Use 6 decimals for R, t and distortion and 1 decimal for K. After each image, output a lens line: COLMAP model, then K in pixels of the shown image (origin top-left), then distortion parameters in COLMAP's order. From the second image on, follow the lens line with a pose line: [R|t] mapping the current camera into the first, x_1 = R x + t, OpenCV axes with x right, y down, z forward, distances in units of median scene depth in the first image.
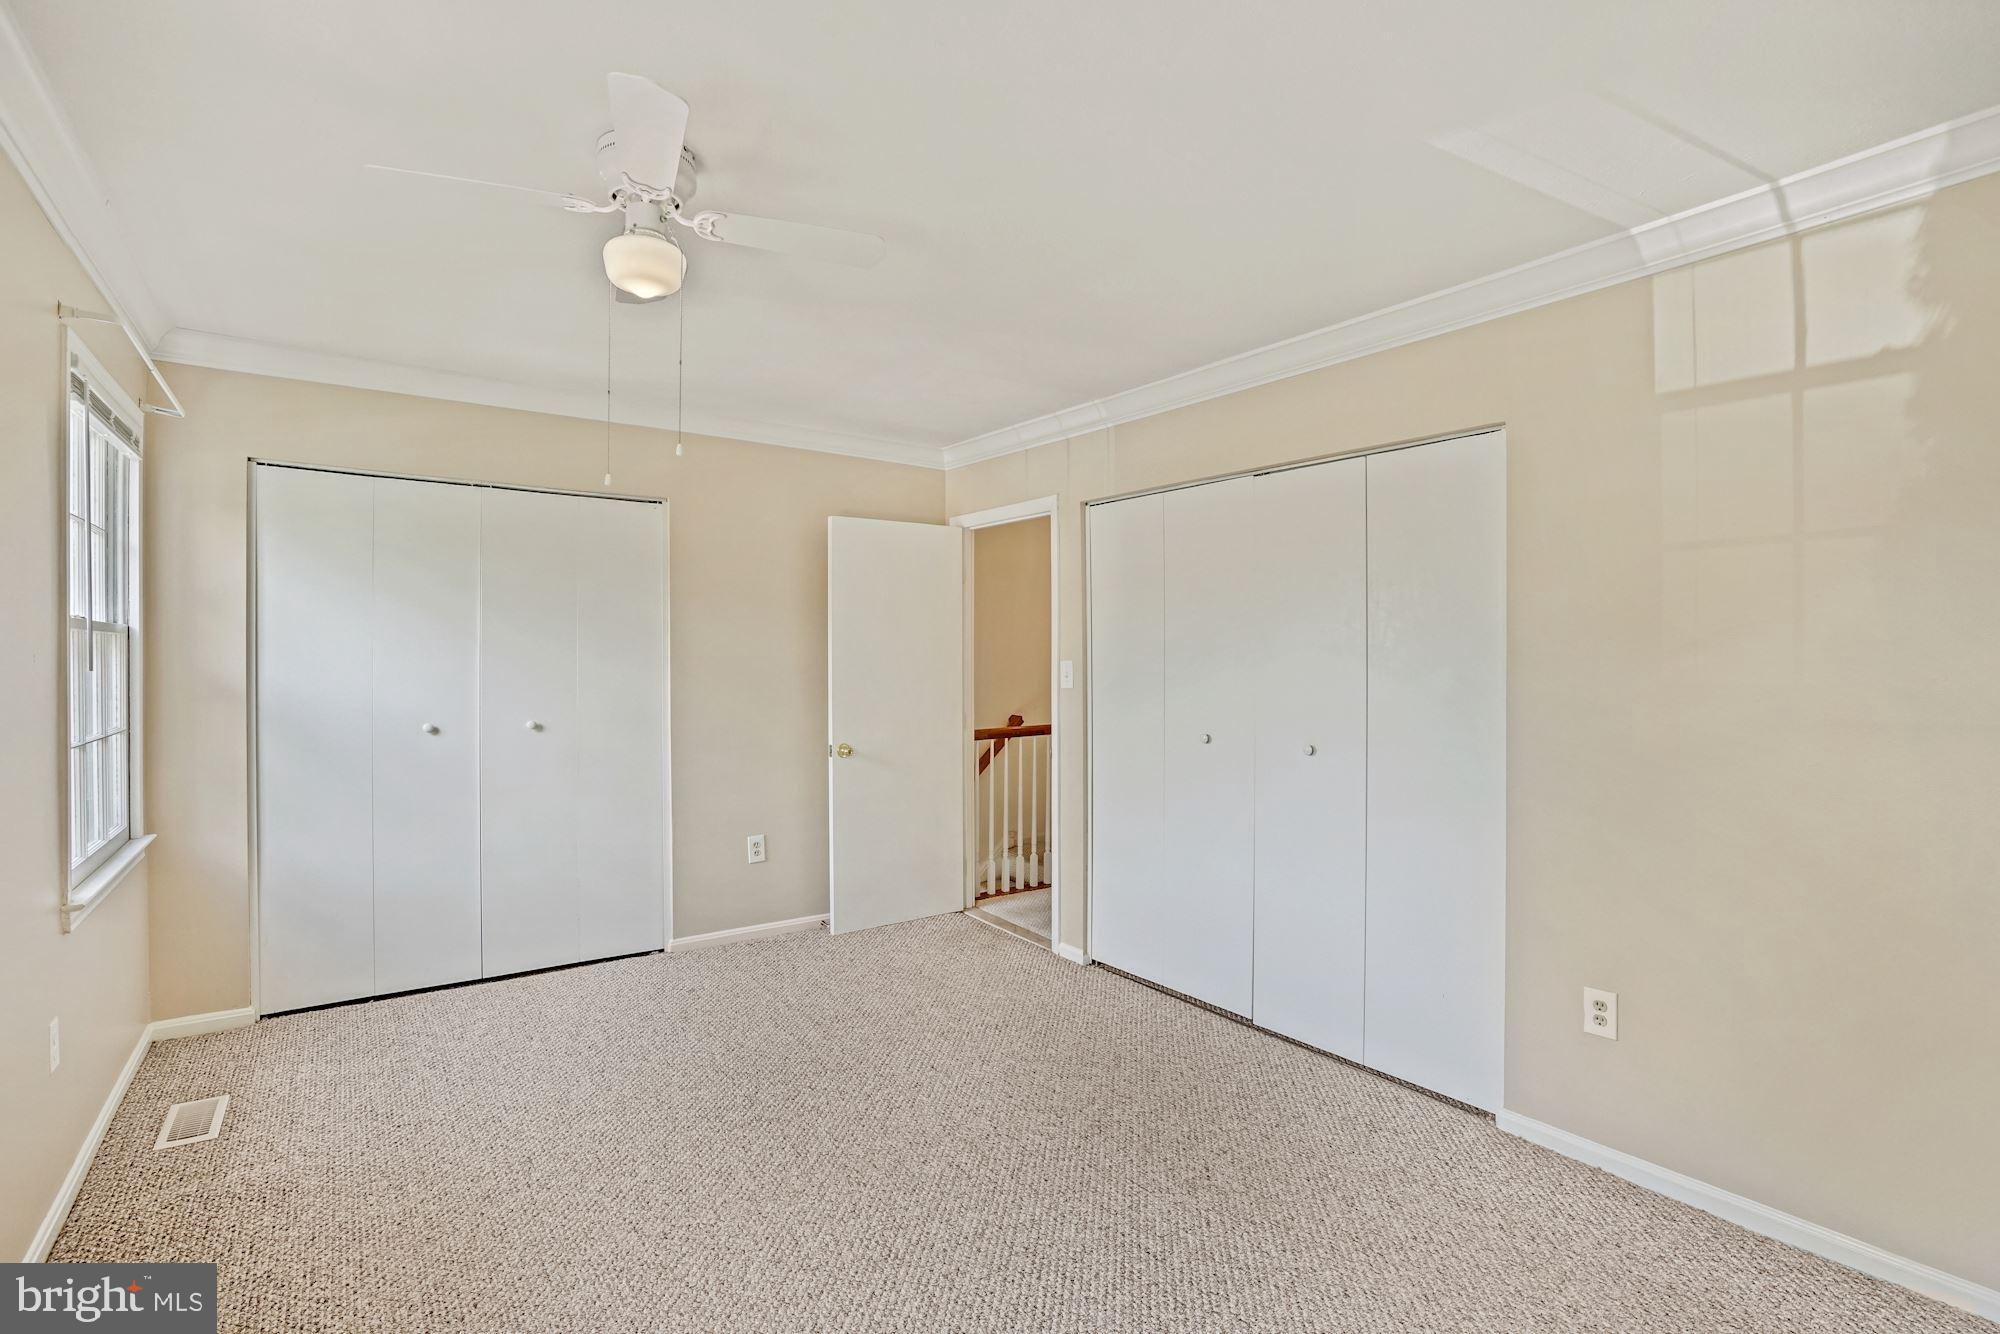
lens RADIAL K [[927.5, 0, 1000.0], [0, 927.5, 667.0], [0, 0, 1]] dist [-0.085664, 0.026467]
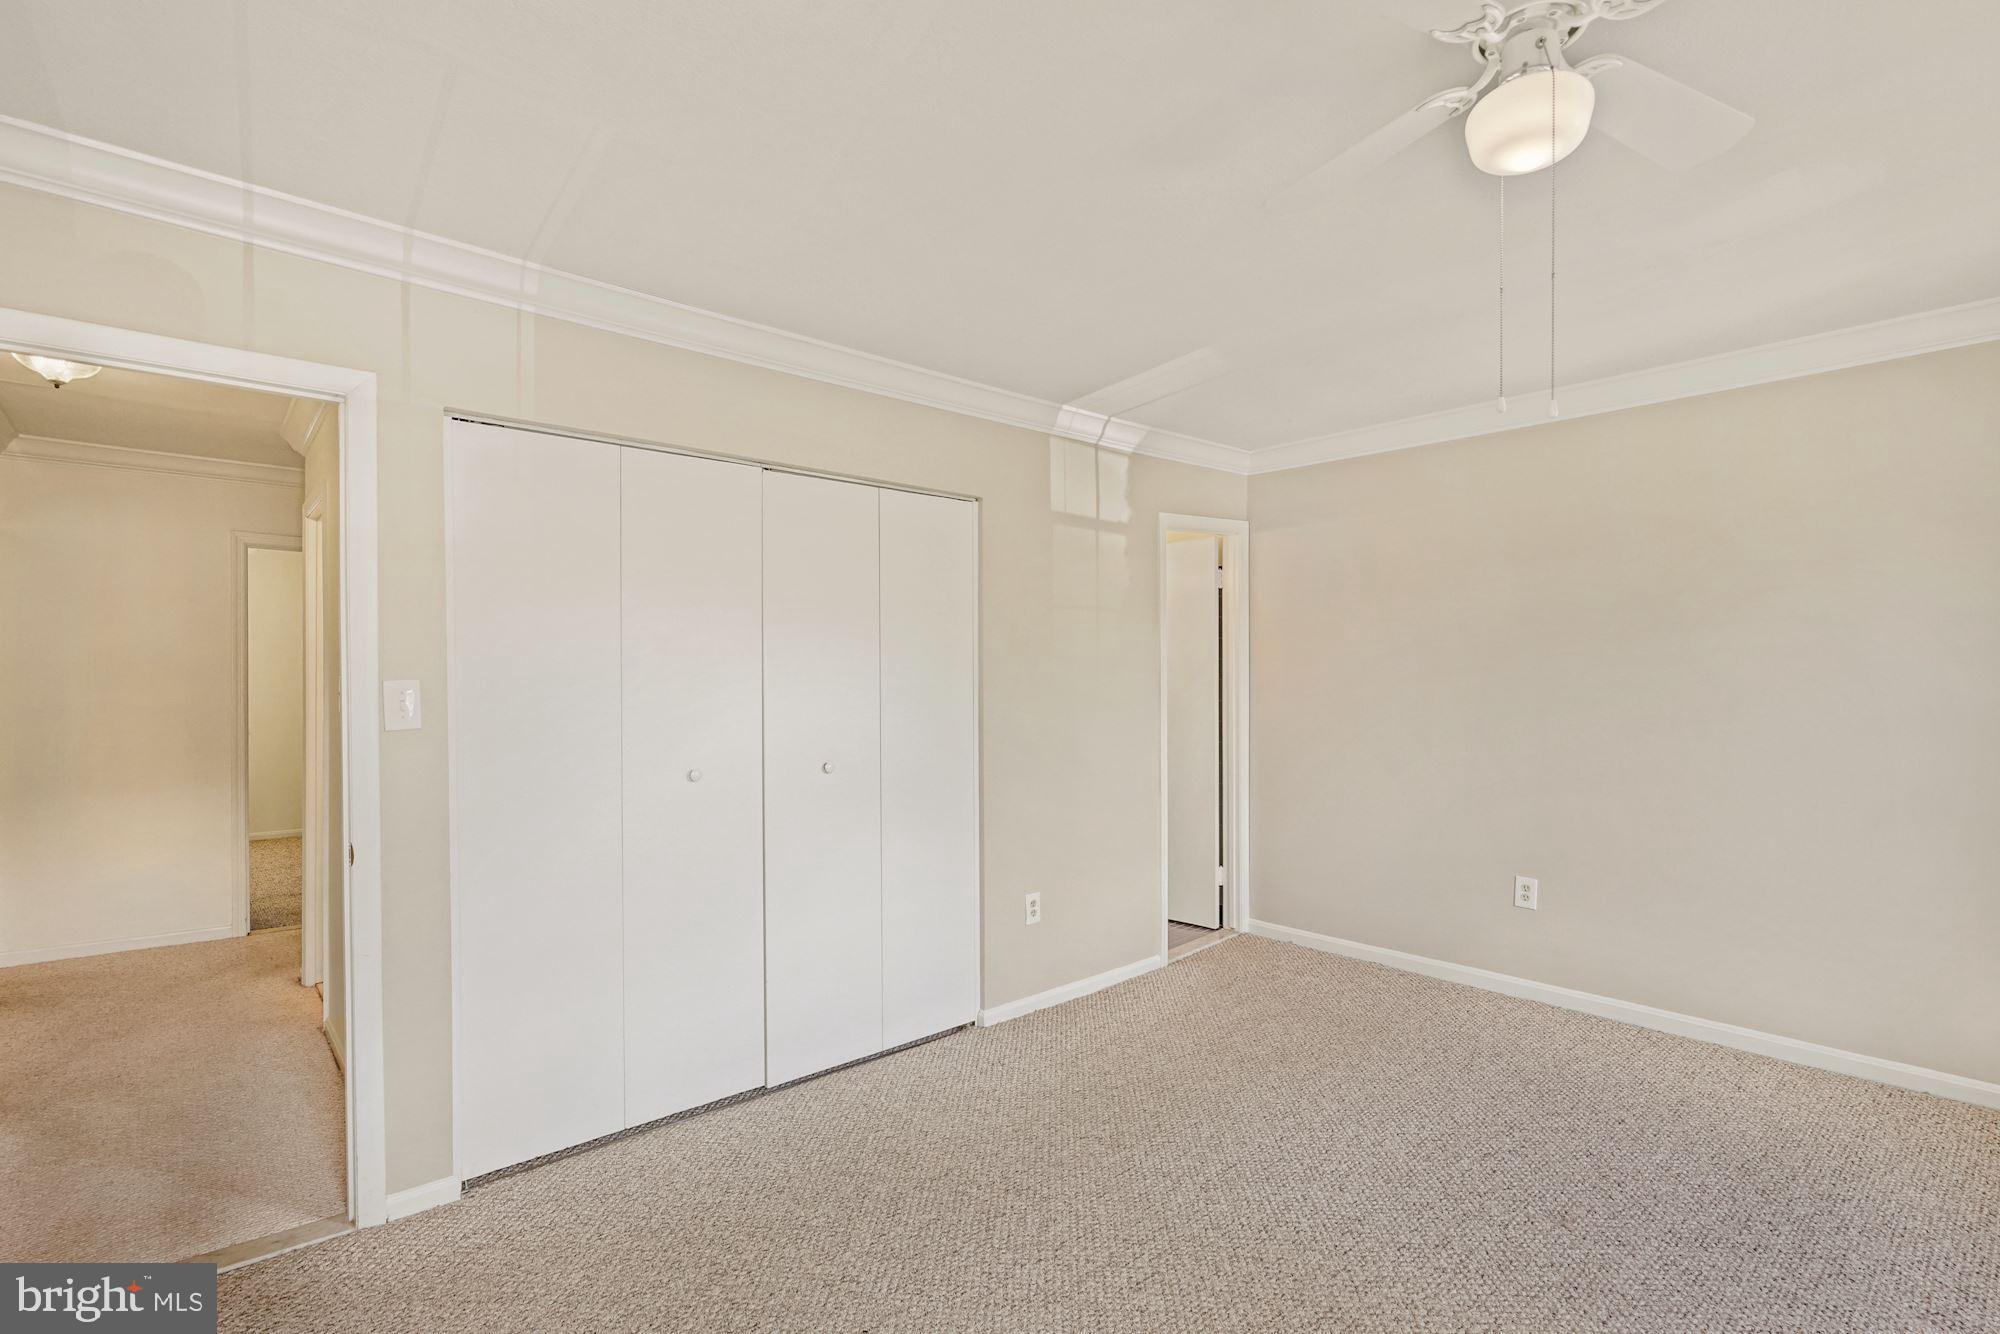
lens RADIAL K [[916.9, 0, 1000.0], [0, 916.9, 667.0], [0, 0, 1]] dist [-0.025619, 0.000012]
pose [[-0.094881, 0.003525, 0.995482, -0.492755], [0.006536, 0.999974, -0.002918, -0.009871], [-0.995467, 0.006230, -0.094902, 0.678144]]
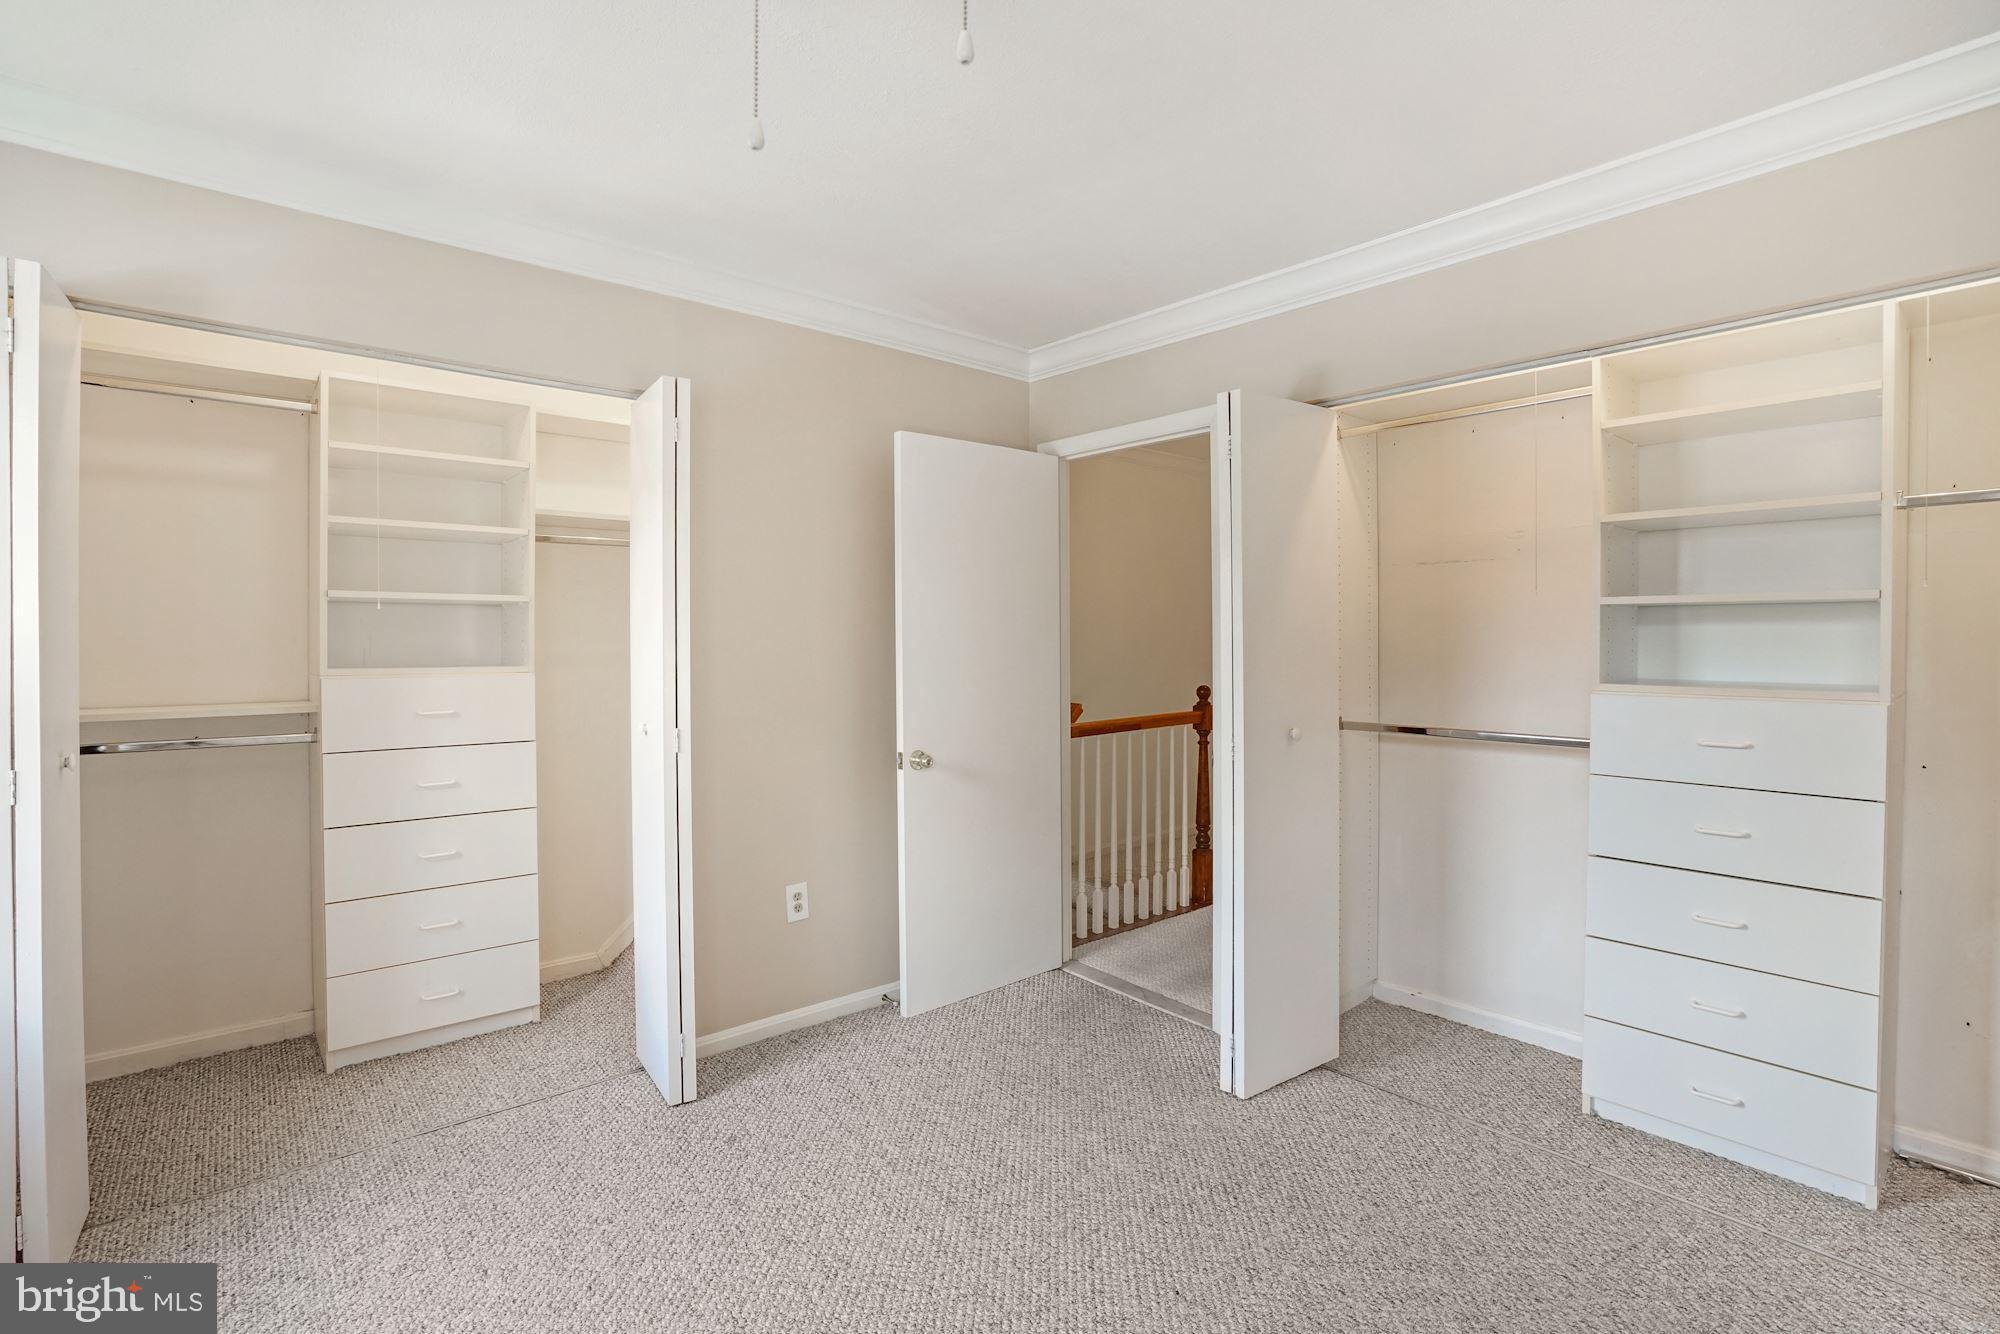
lens RADIAL K [[927.5, 0, 1000.0], [0, 927.5, 667.0], [0, 0, 1]] dist [-0.085664, 0.026467]
pose [[0.996805, -0.003619, 0.079794, -0.167181], [0.001809, 0.999740, 0.022733, 0.003192], [-0.079855, -0.022516, 0.996552, 0.295681]]
